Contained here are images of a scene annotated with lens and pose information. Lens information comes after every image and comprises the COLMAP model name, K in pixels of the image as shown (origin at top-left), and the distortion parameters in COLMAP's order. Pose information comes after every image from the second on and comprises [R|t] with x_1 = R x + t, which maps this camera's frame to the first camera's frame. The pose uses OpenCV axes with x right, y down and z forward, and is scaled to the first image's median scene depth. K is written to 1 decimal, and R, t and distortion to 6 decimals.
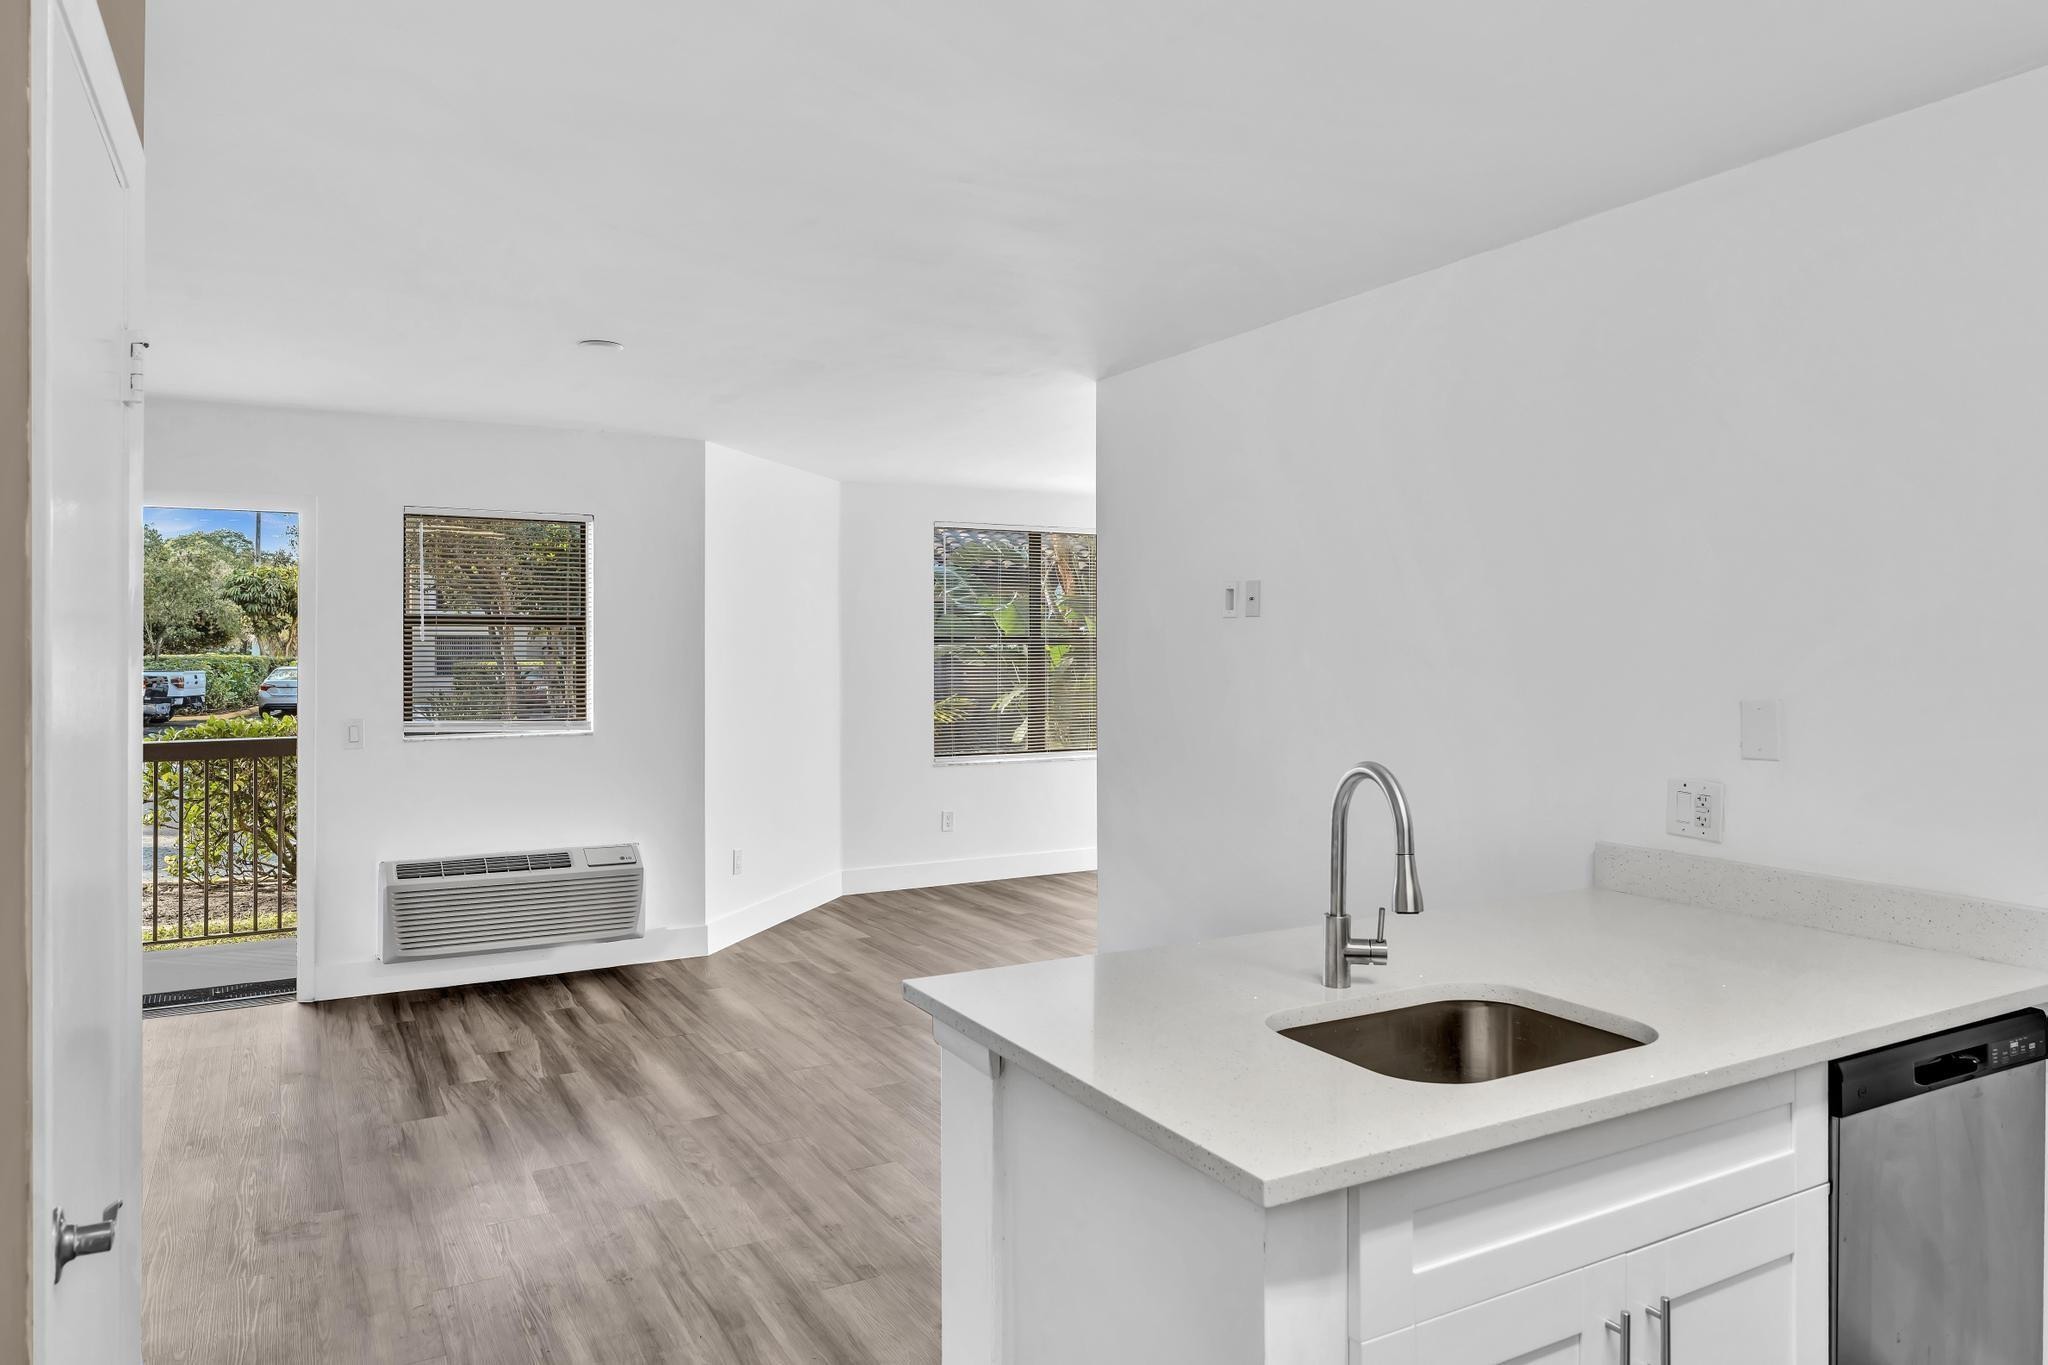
lens RADIAL K [[1325.4, 0, 1034.1], [0, 1325.4, 644.5], [0, 0, 1]] dist [0.001830, 0.002912]
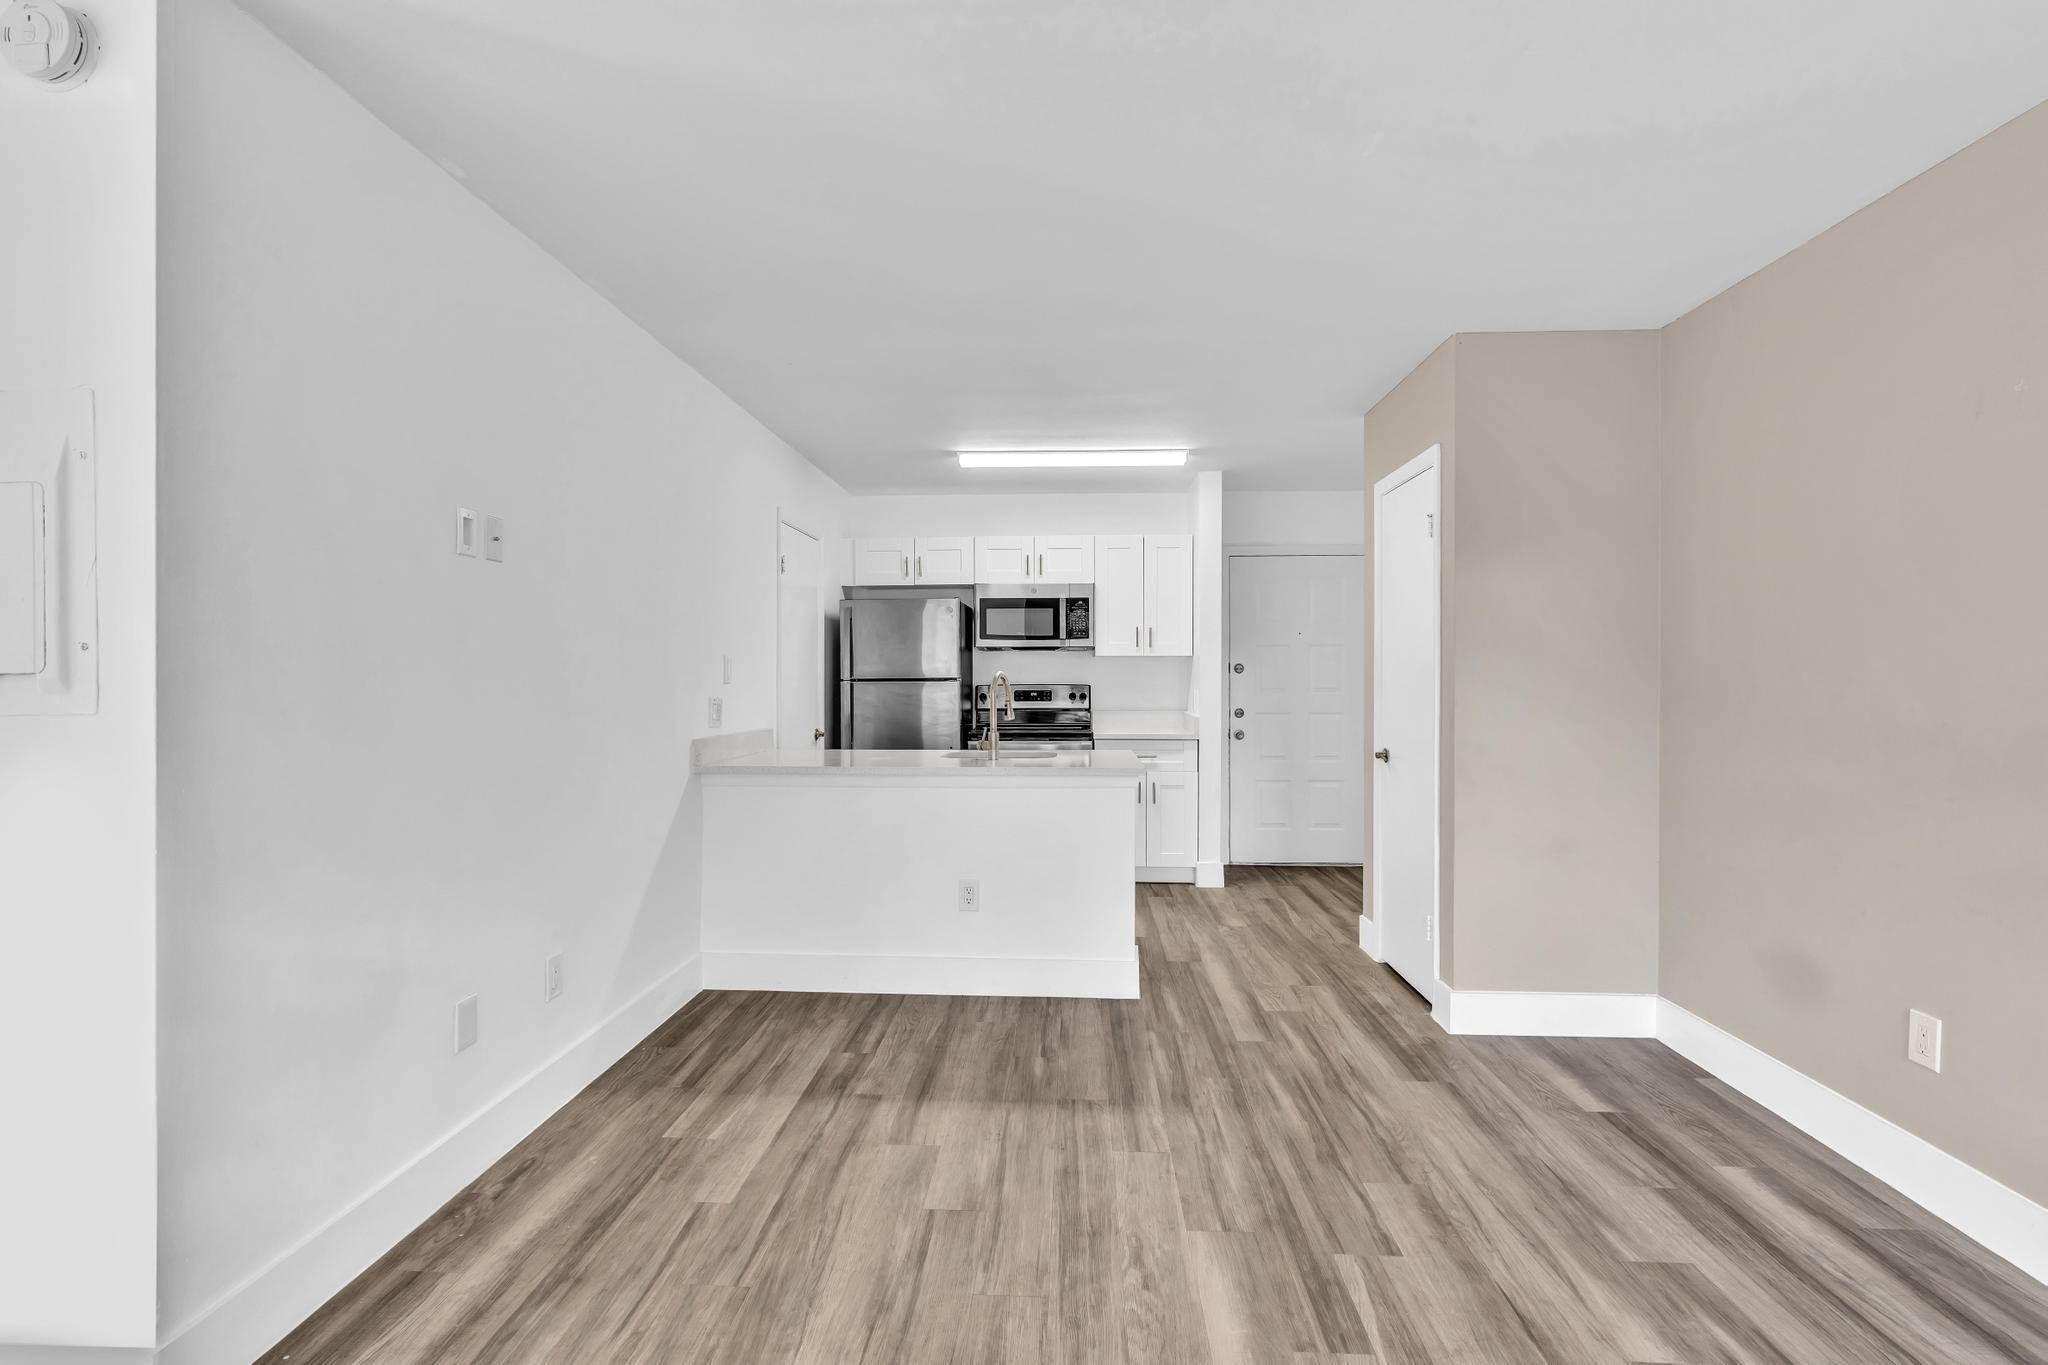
lens RADIAL K [[955.8, 0, 1013.6], [0, 955.8, 684.1], [0, 0, 1]] dist [-0.009924, 0.005383]
pose [[-0.835861, -0.003087, 0.548933, -0.398335], [-0.000336, 0.999987, 0.005111, 0.047948], [-0.548942, 0.004088, -0.835851, 1.221294]]
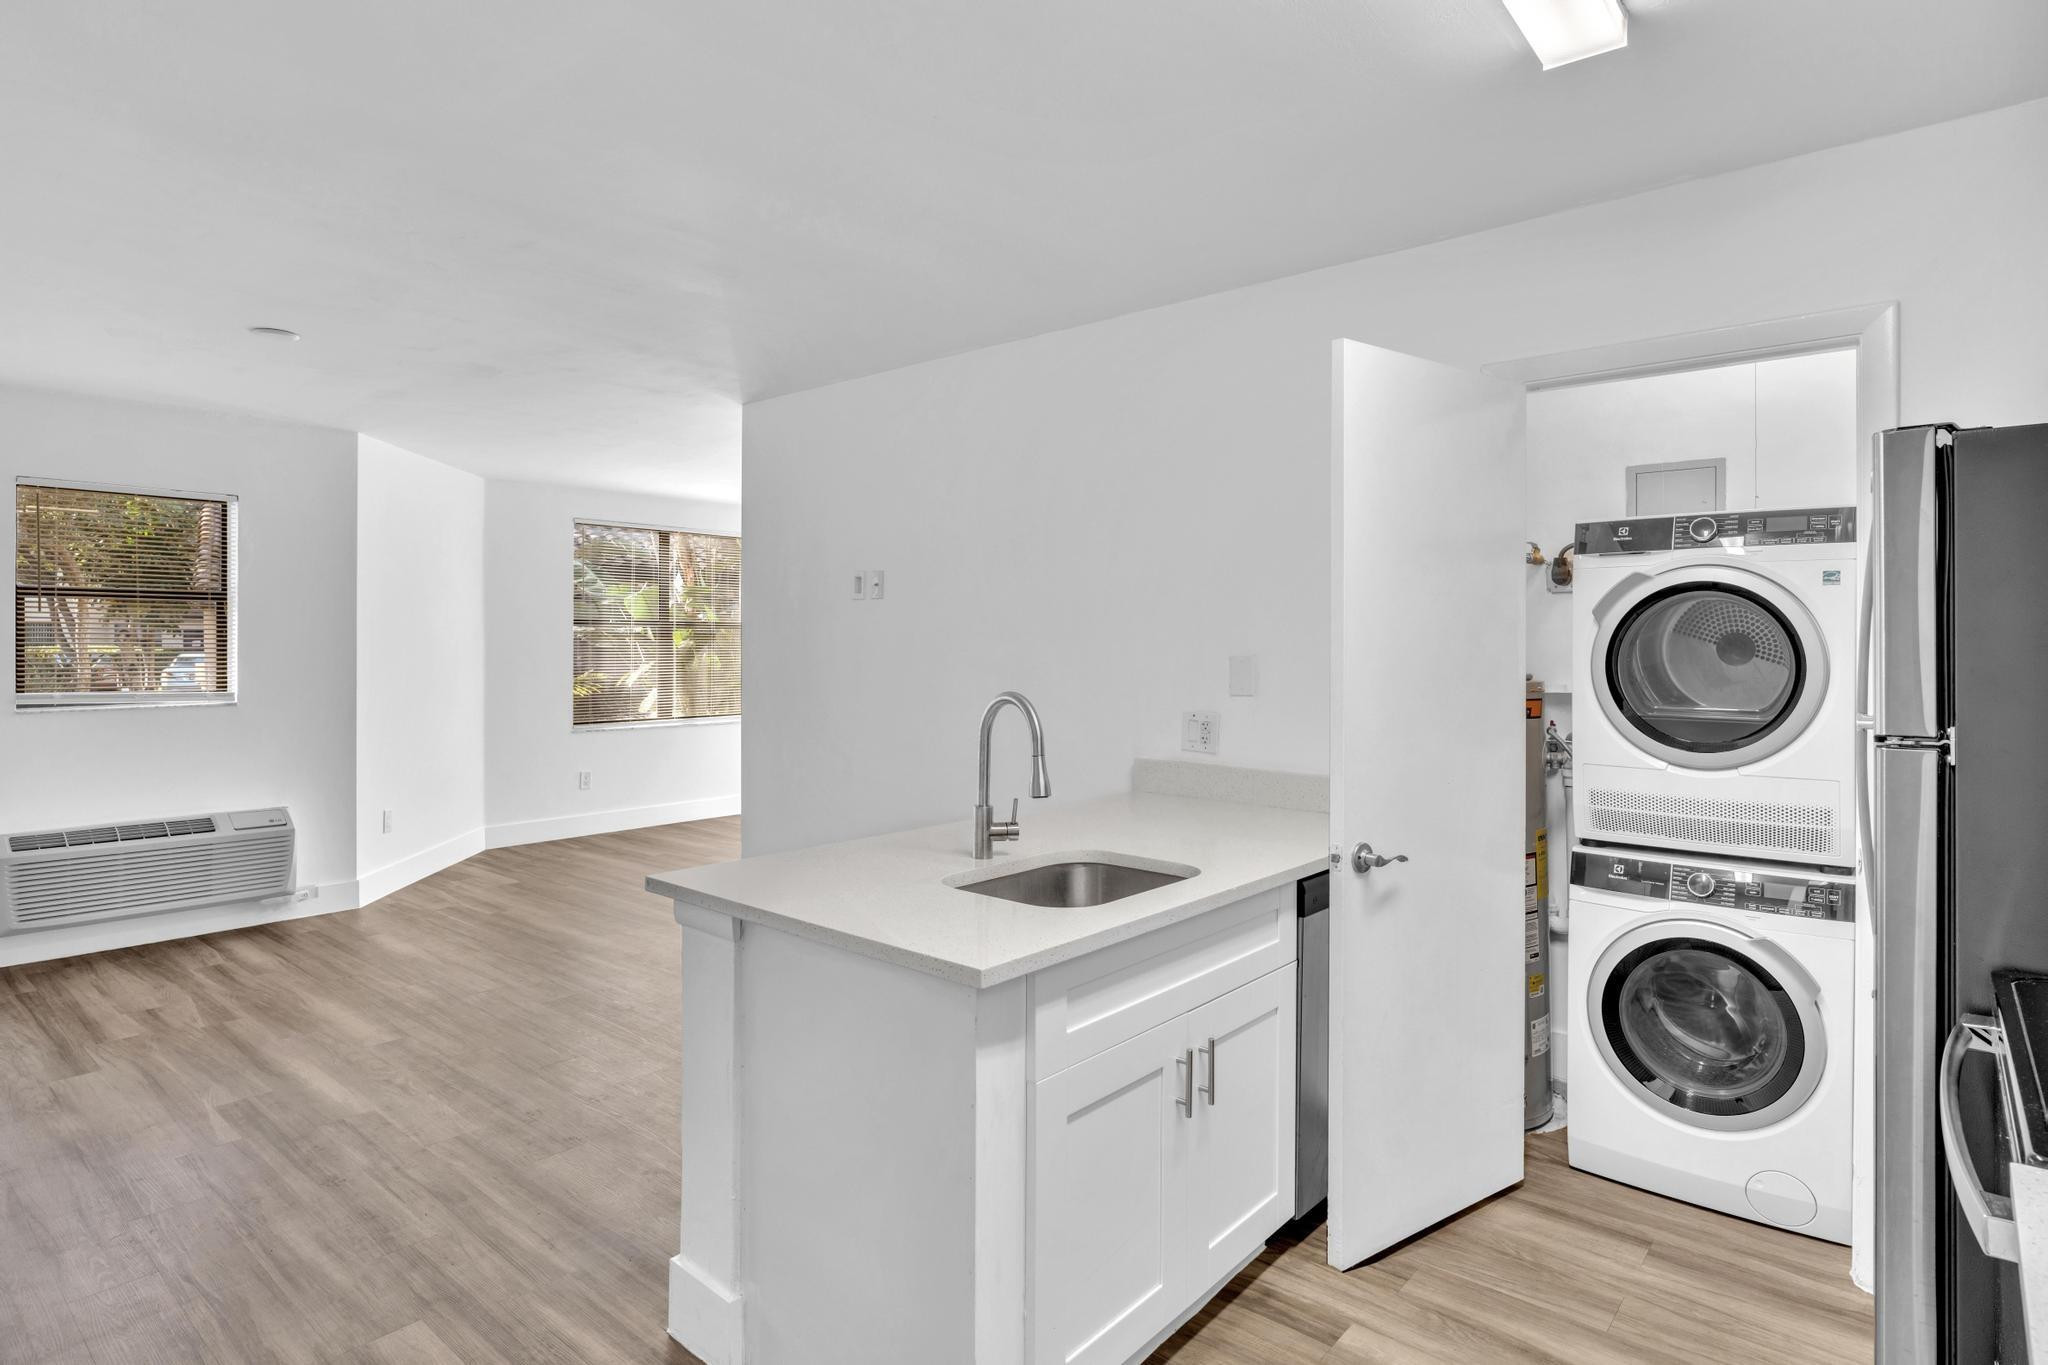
lens RADIAL K [[1089.5, 0, 1022.0], [0, 1089.5, 645.0], [0, 0, 1]] dist [0.000619, 0.002412]
pose [[0.940368, 0.003712, 0.340140, -0.056030], [-0.005930, 0.999967, 0.005481, 0.015262], [-0.340108, -0.007171, 0.940359, -0.032012]]
